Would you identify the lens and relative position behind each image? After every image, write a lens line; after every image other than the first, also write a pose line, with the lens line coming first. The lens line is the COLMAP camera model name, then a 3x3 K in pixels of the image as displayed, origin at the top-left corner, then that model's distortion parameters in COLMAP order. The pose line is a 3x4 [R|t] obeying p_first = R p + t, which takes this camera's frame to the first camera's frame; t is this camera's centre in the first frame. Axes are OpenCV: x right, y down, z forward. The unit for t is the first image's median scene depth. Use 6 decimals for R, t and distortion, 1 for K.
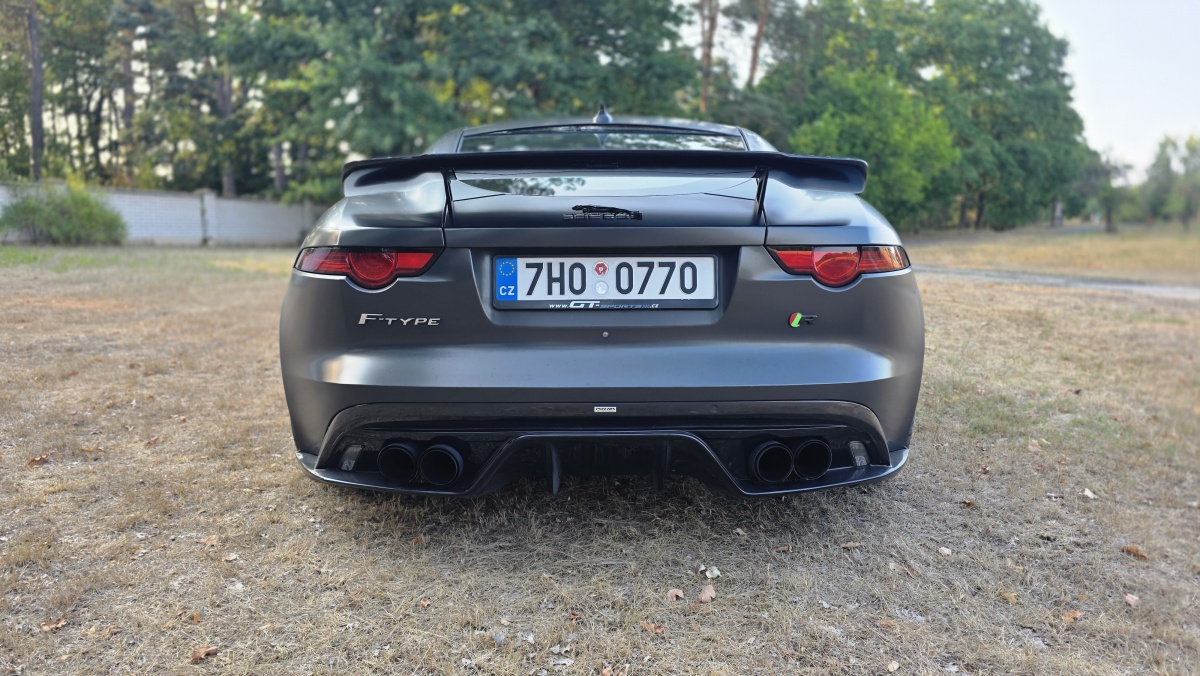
lens RADIAL K [[816.8, 0, 601.0], [0, 816.8, 338.6], [0, 0, 1]] dist [0.057456, -0.056104]
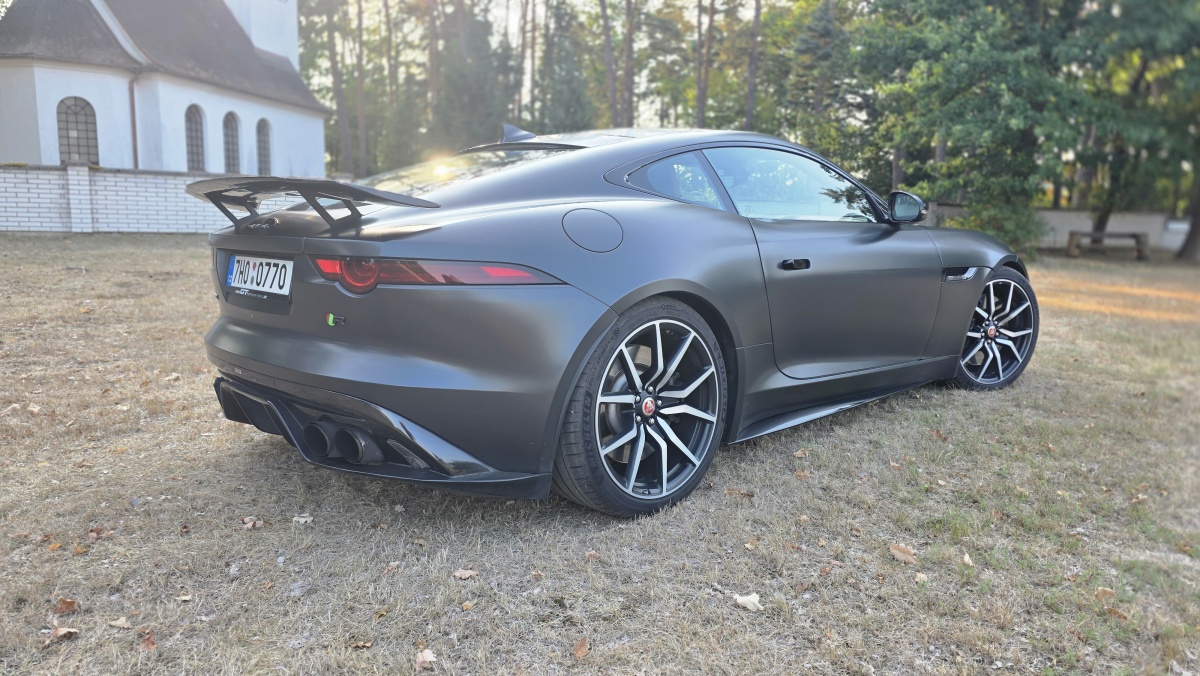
lens RADIAL K [[816.8, 0, 600.3], [0, 816.8, 332.2], [0, 0, 1]] dist [0.057456, -0.056104]
pose [[0.673273, 0.102550, -0.732248, 1.344072], [-0.108081, 0.993348, 0.039740, -0.092390], [0.731452, 0.052386, 0.679878, 0.513290]]
